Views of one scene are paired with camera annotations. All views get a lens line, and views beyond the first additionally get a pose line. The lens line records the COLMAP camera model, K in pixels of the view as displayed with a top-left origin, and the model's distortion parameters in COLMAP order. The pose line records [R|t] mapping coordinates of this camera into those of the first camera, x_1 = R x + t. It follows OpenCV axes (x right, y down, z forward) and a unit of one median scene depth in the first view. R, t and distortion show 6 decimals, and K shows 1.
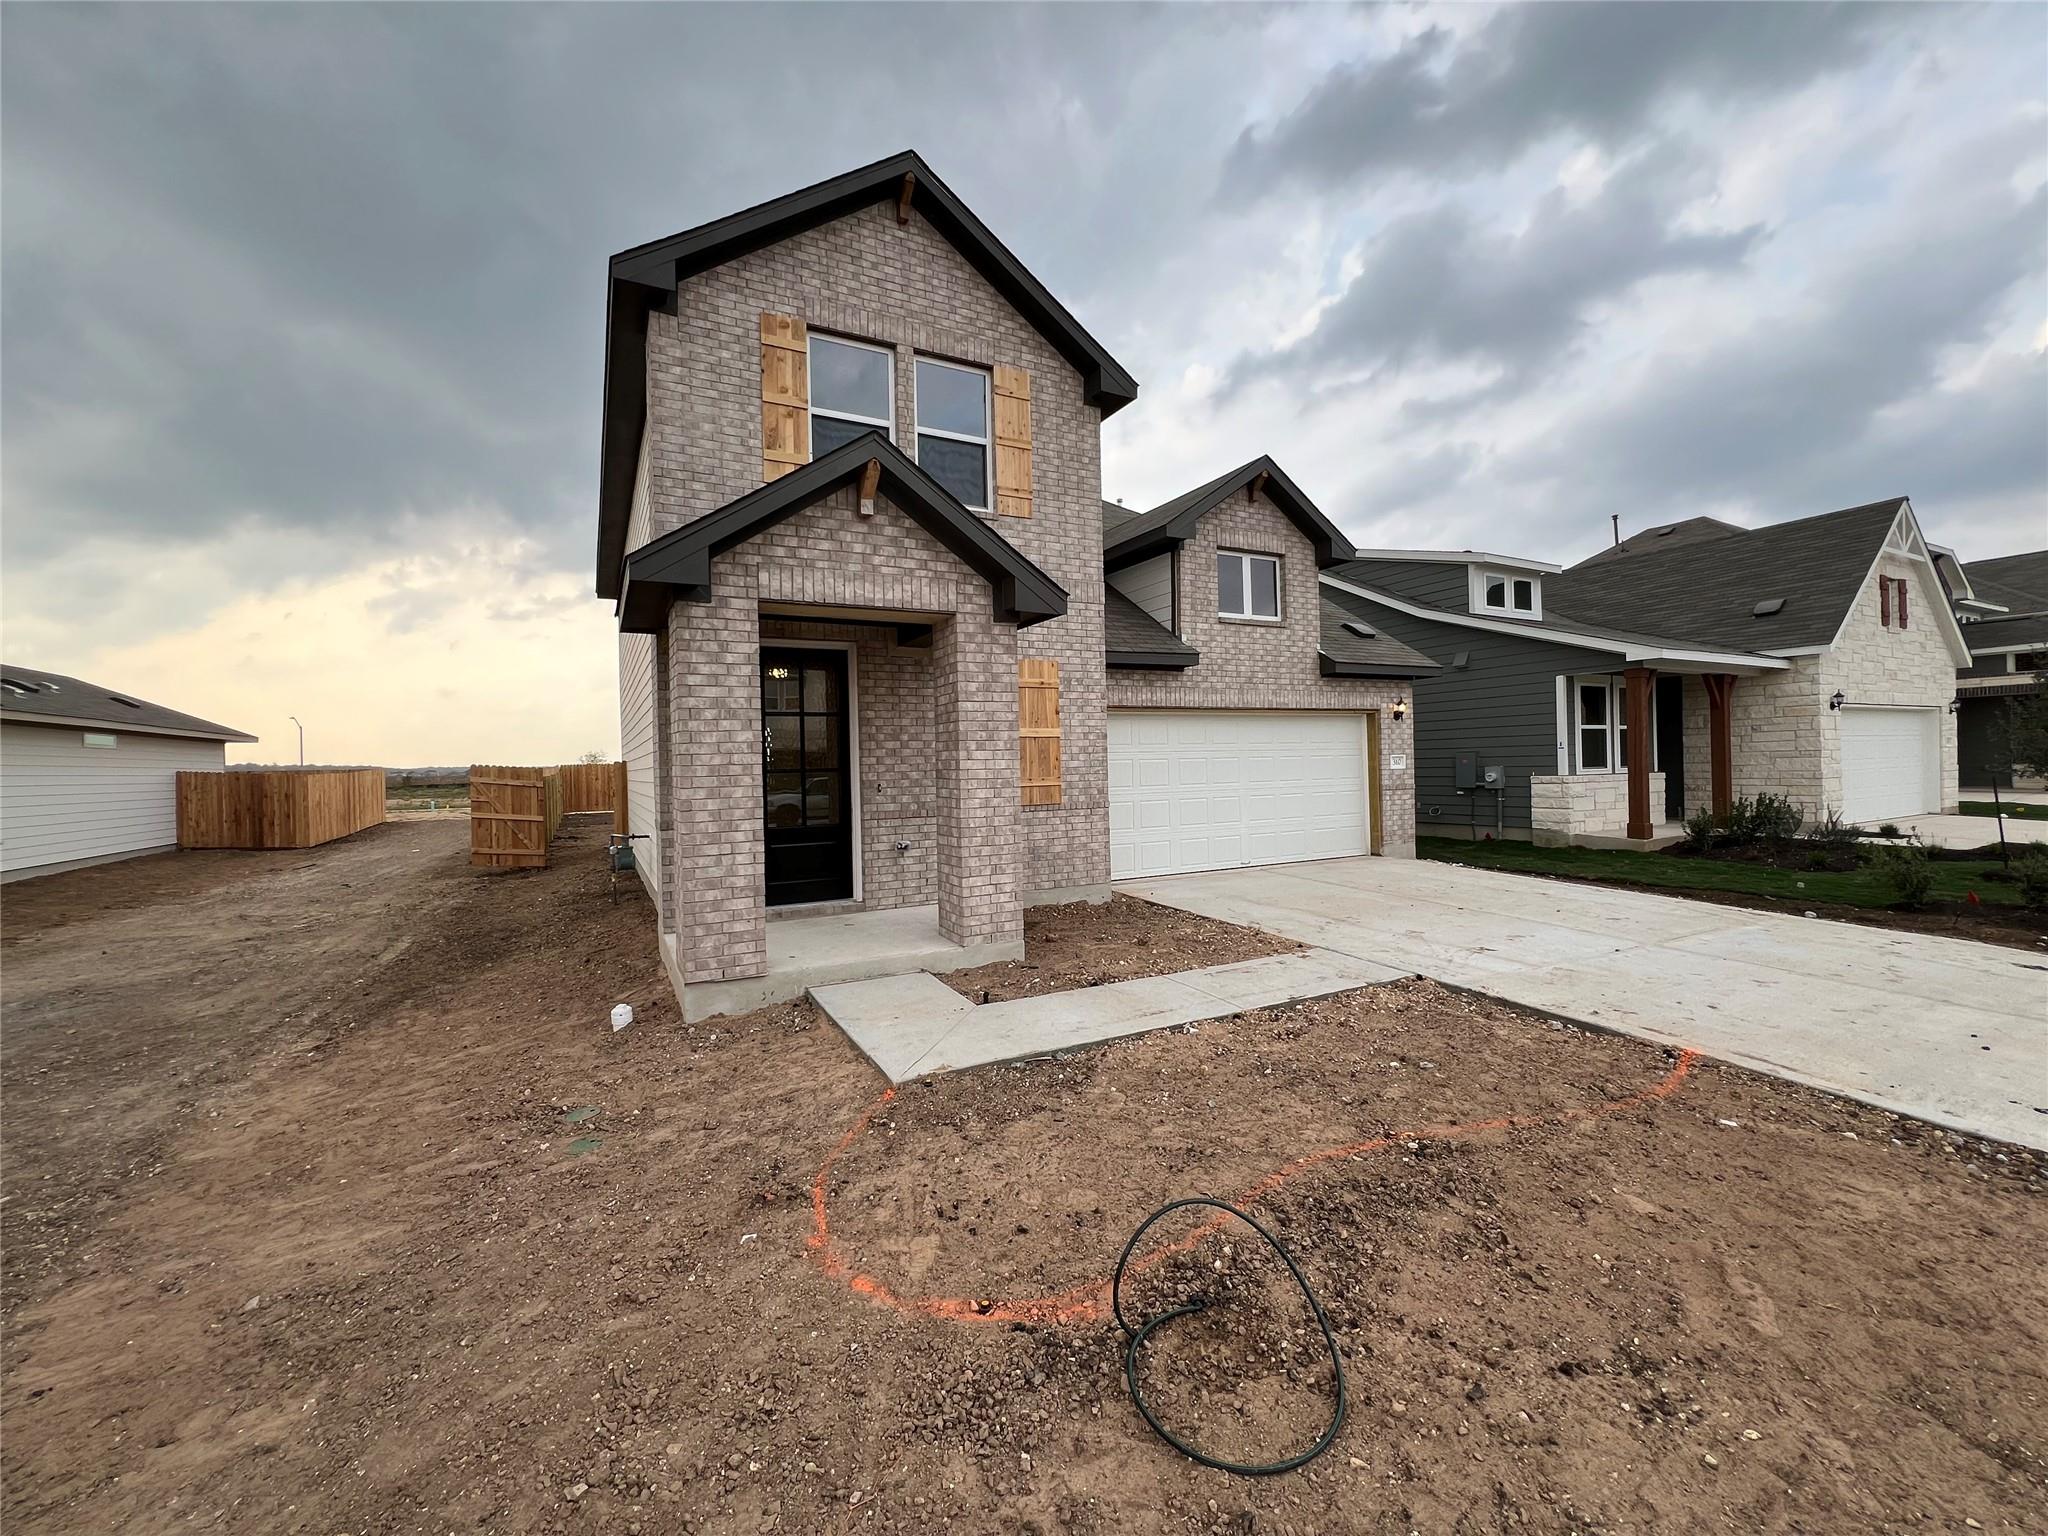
lens RADIAL K [[833.7, 0, 1028.4], [0, 833.7, 765.8], [0, 0, 1]] dist [0.000120, 0.001418]
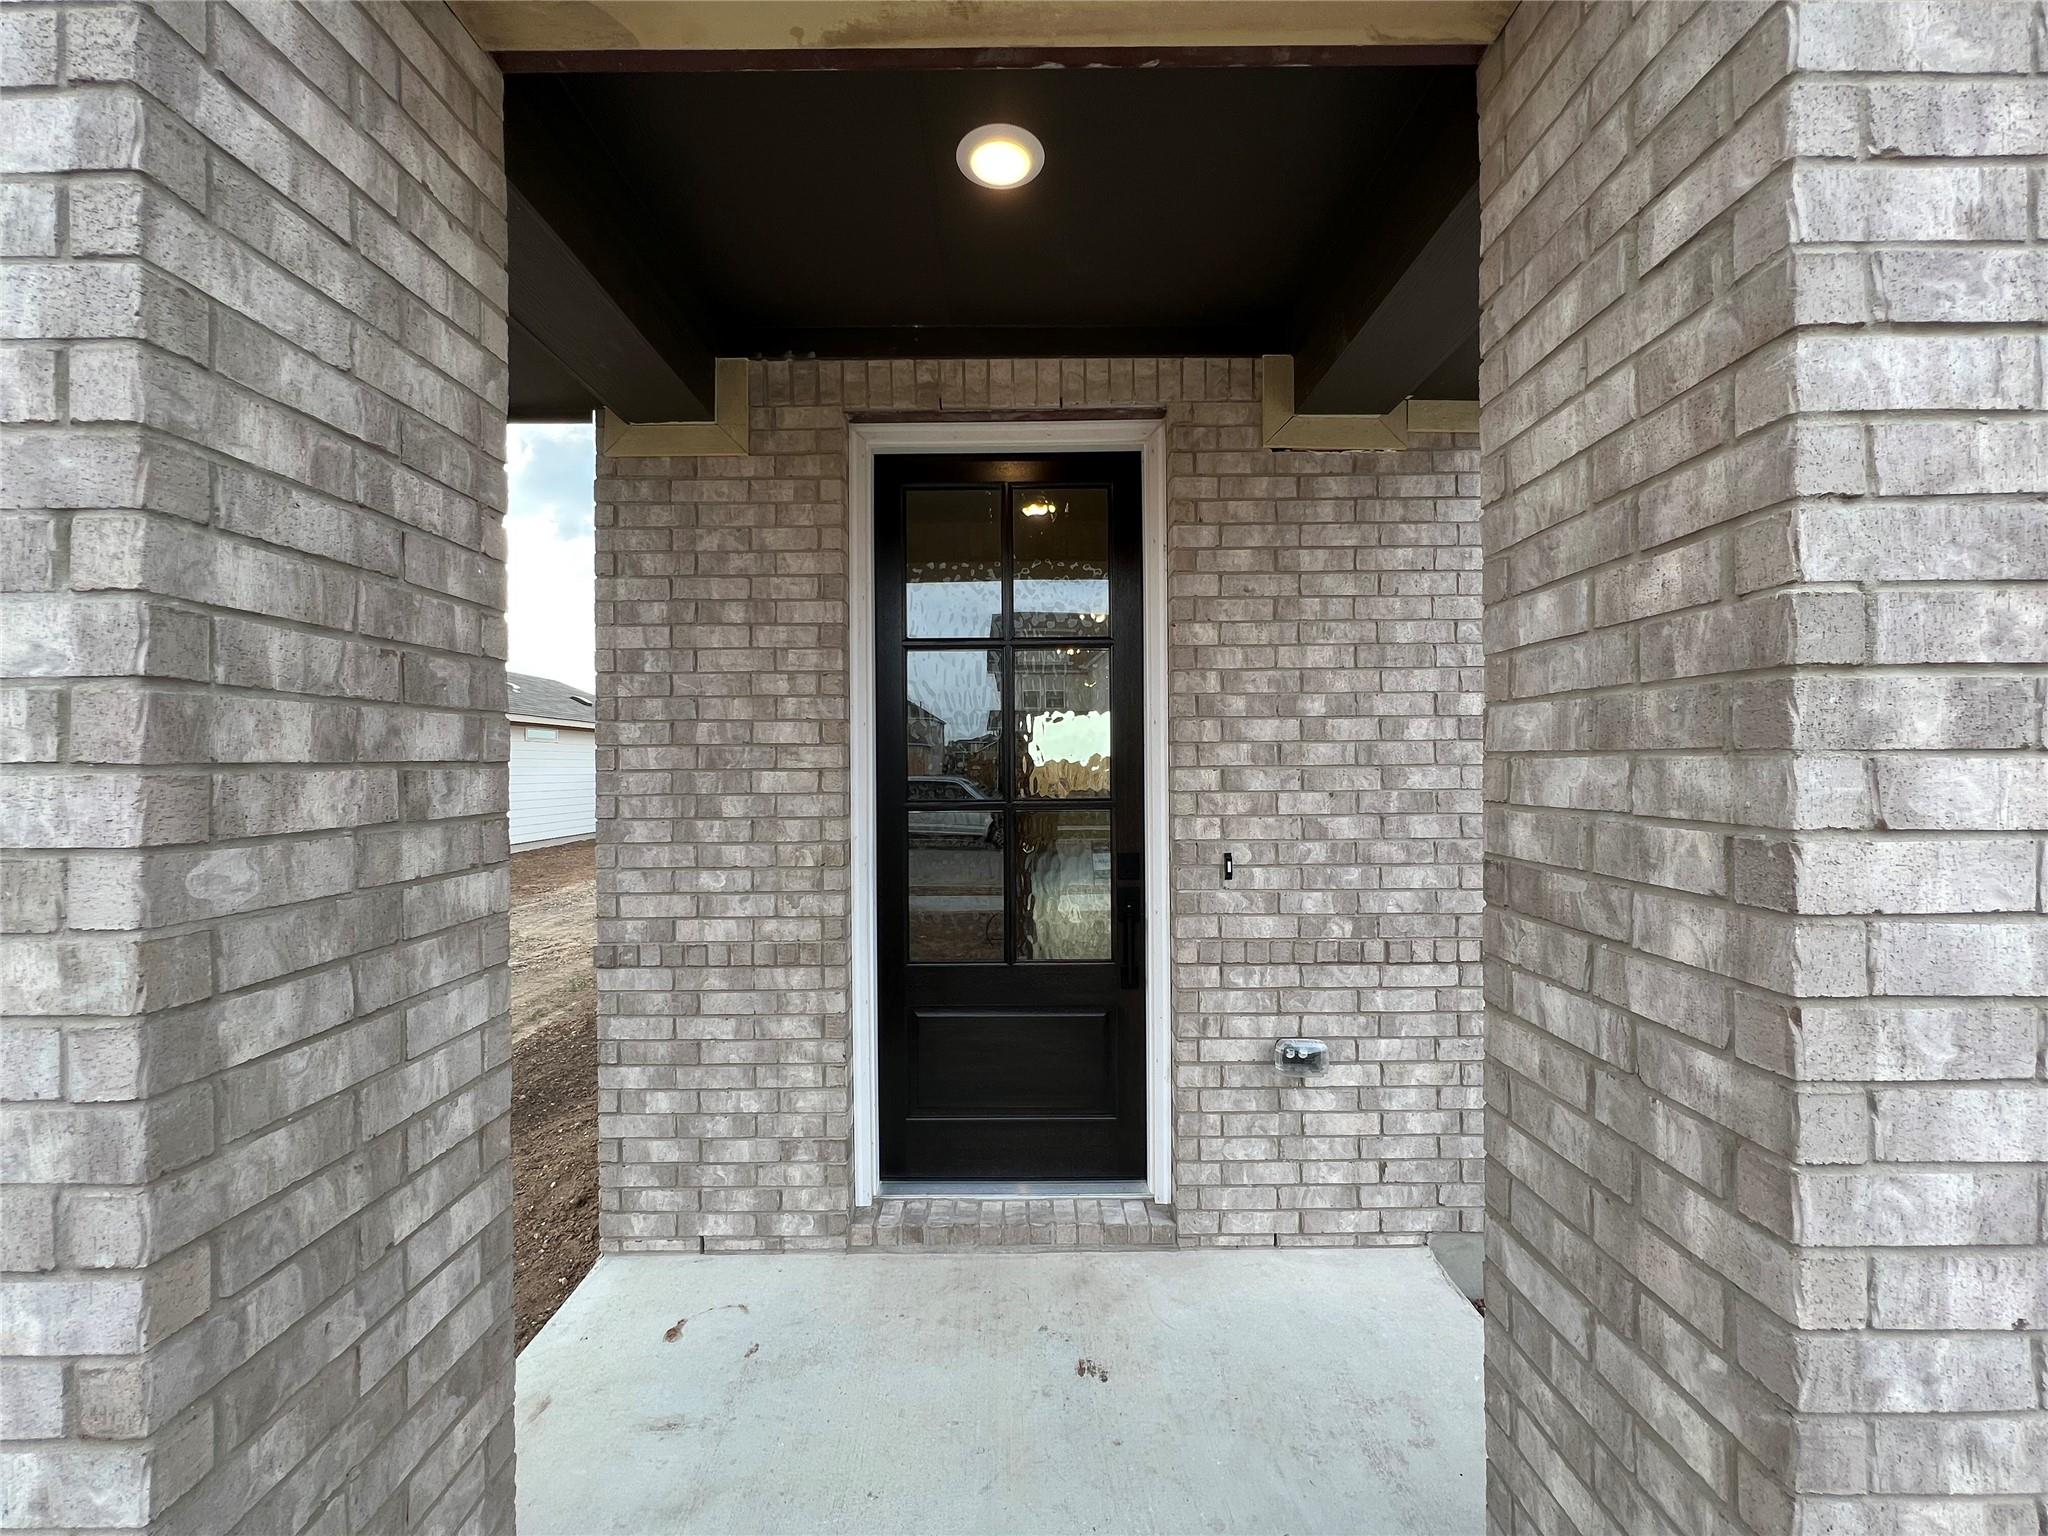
lens RADIAL K [[823.1, 0, 1013.7], [0, 823.1, 763.6], [0, 0, 1]] dist [-0.002371, -0.000339]
pose [[0.877856, 0.015075, -0.478687, -0.092074], [-0.013686, 0.999886, 0.006391, -0.011991], [0.478729, 0.000941, 0.877962, 0.625630]]
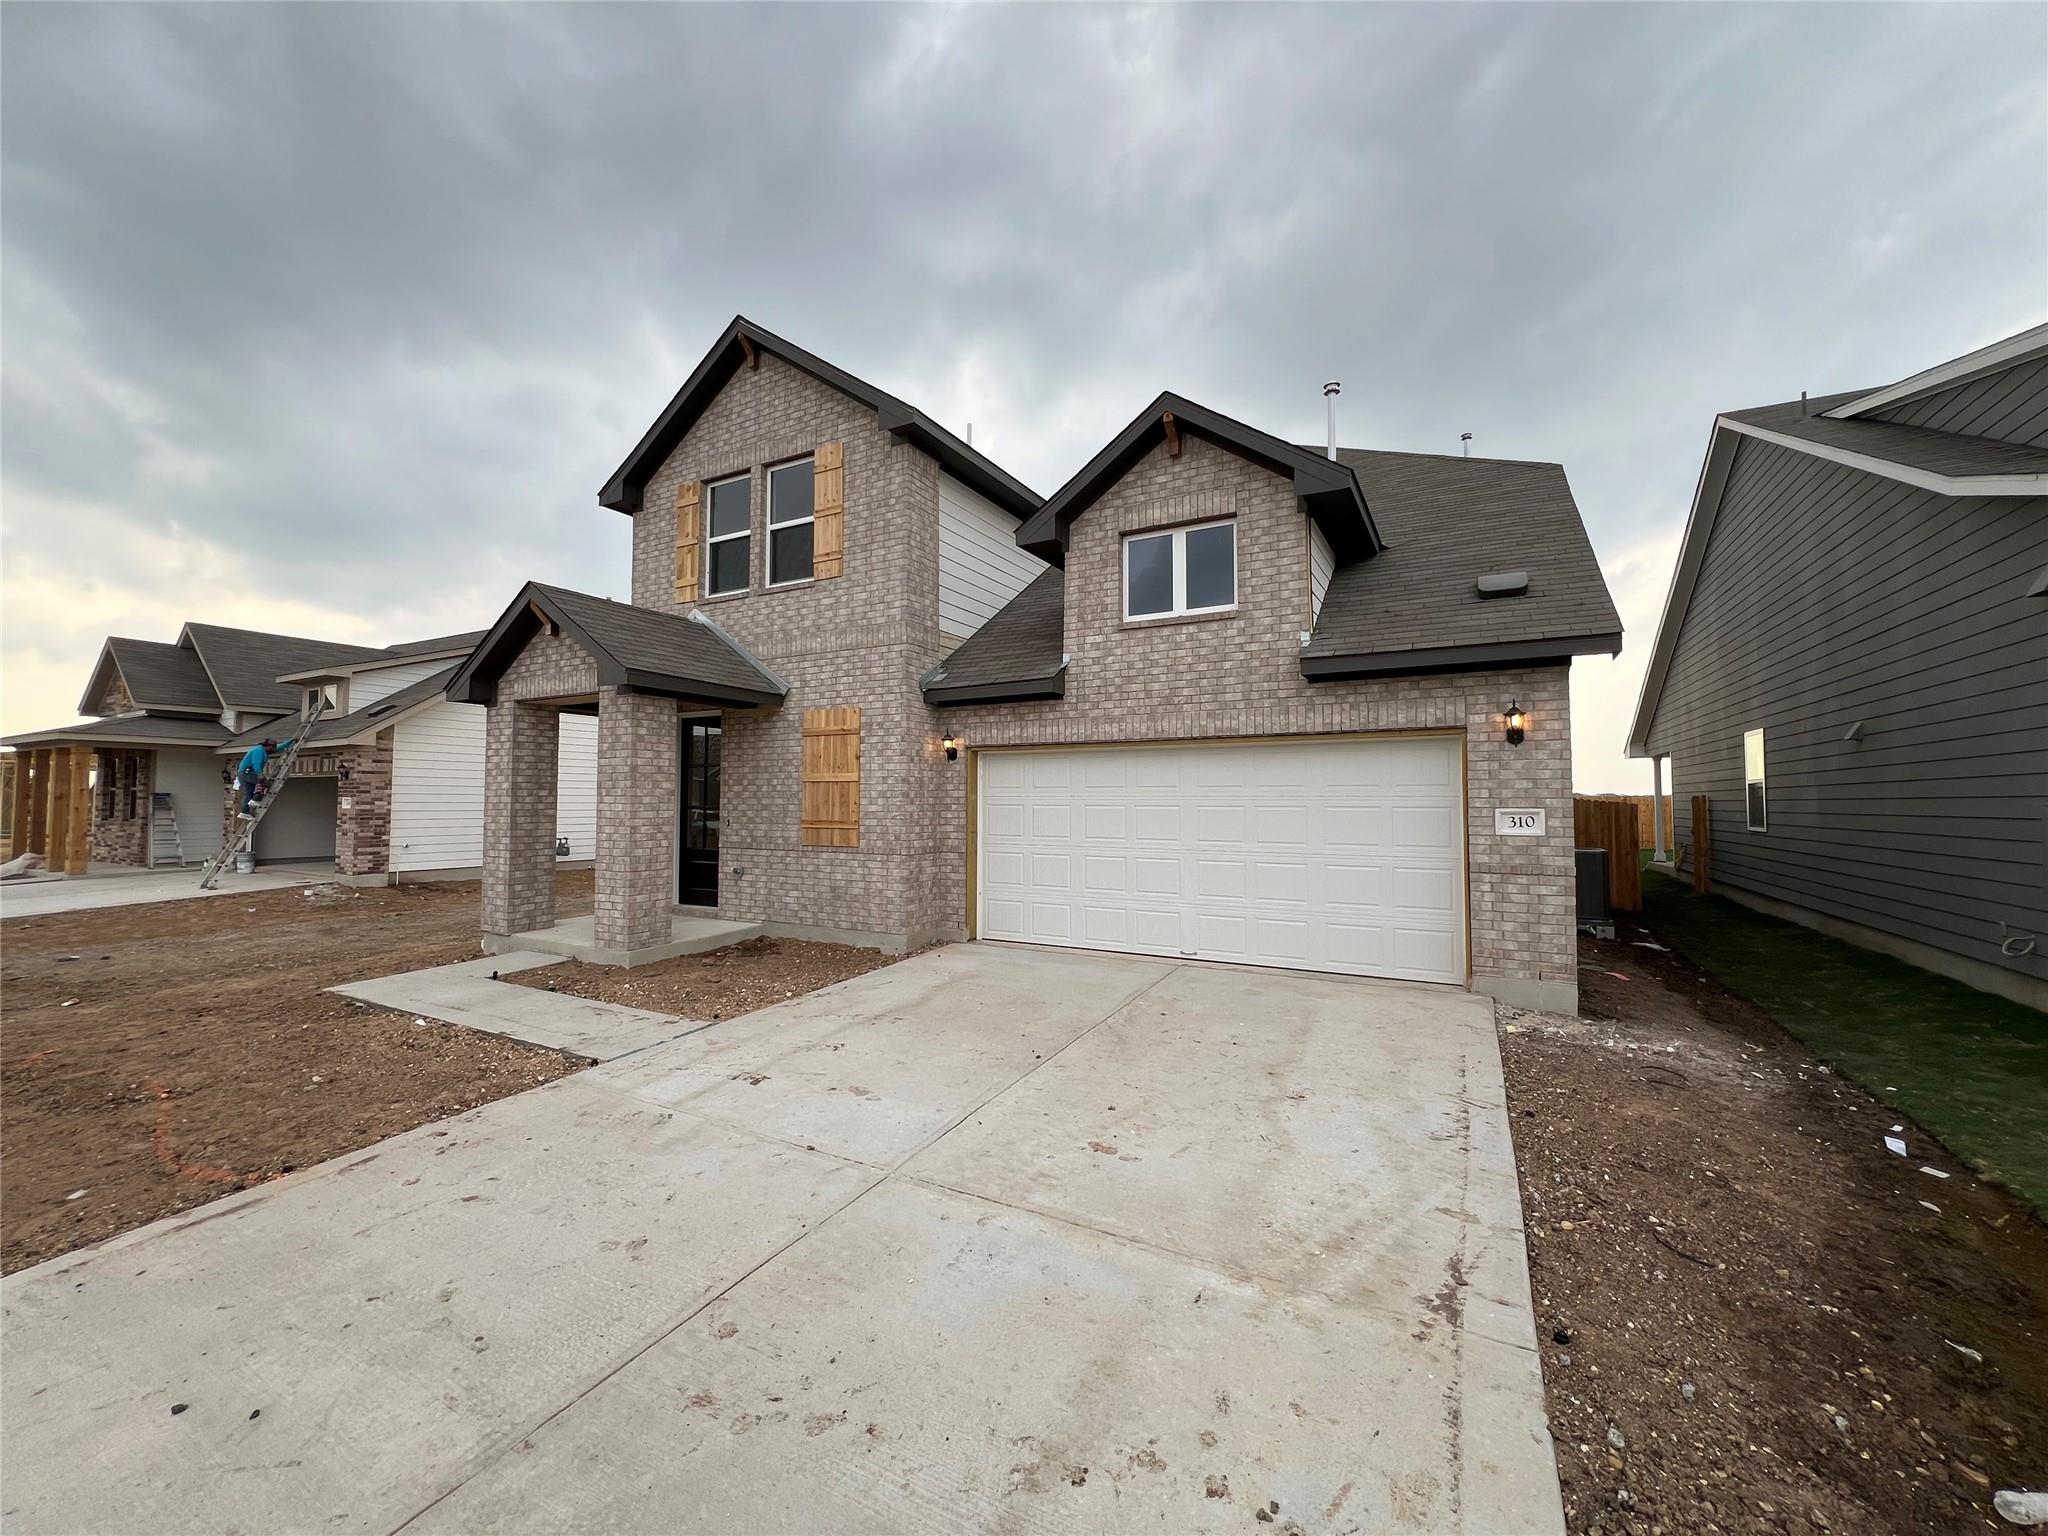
lens RADIAL K [[833.7, 0, 1010.5], [0, 833.7, 764.6], [0, 0, 1]] dist [0.000120, 0.001418]
pose [[0.536555, -0.013655, -0.843755, 1.018684], [-0.015572, 0.999539, -0.026079, -0.032153], [0.843721, 0.027132, 0.536095, 0.622530]]
